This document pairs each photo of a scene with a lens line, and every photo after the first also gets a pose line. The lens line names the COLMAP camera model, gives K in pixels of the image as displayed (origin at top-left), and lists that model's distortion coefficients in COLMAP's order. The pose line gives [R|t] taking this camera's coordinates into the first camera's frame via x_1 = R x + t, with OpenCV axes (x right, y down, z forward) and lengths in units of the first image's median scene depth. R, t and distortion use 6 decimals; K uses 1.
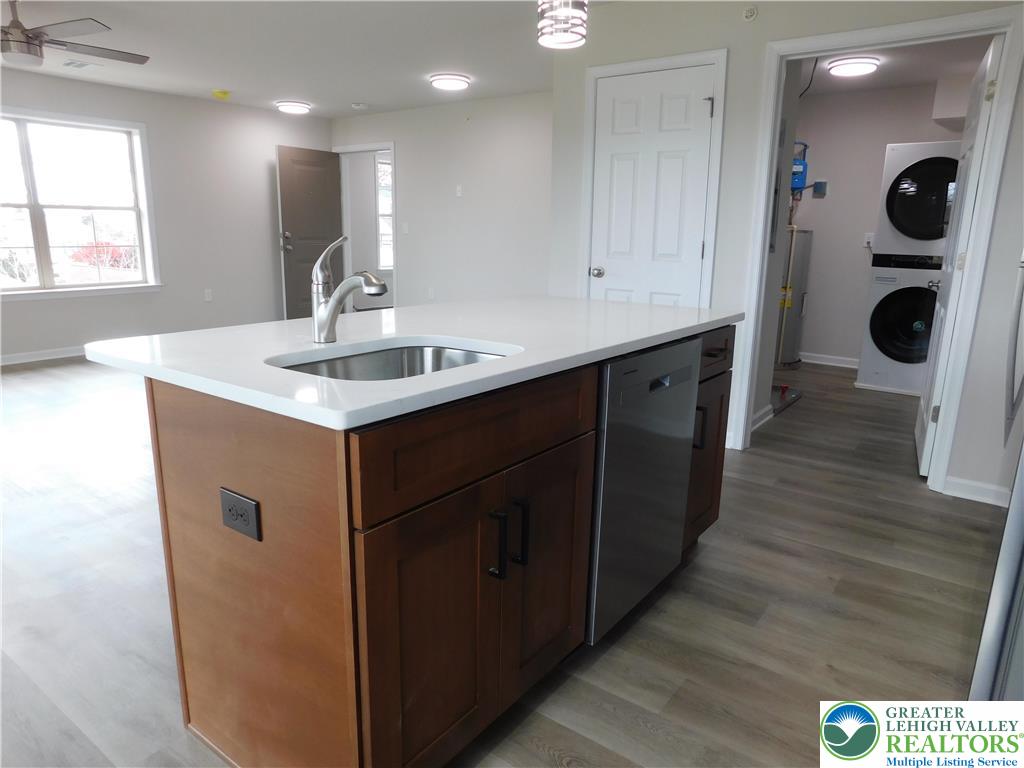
lens RADIAL K [[684.7, 0, 520.7], [0, 684.7, 386.0], [0, 0, 1]] dist [-0.025958, 0.003159]
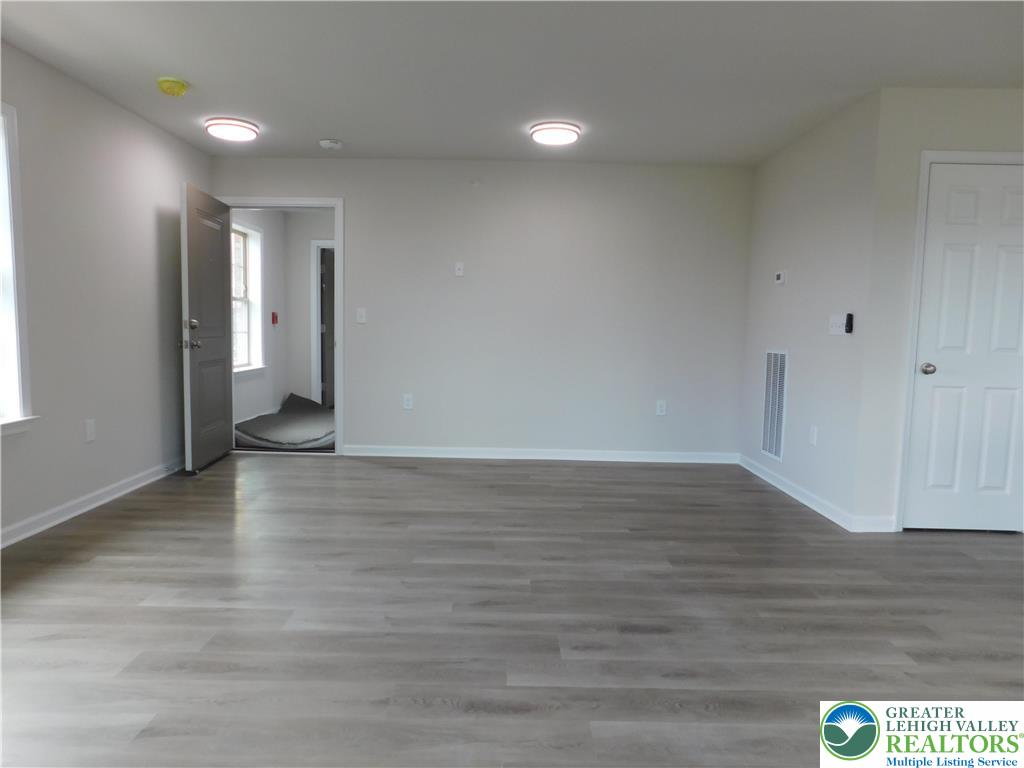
lens RADIAL K [[684.7, 0, 512.0], [0, 684.7, 380.5], [0, 0, 1]] dist [-0.025958, 0.003159]
pose [[0.801645, -0.046279, 0.596007, -0.513222], [0.124366, 0.988096, -0.090552, -0.081852], [-0.584721, 0.146713, 0.797858, 0.361178]]
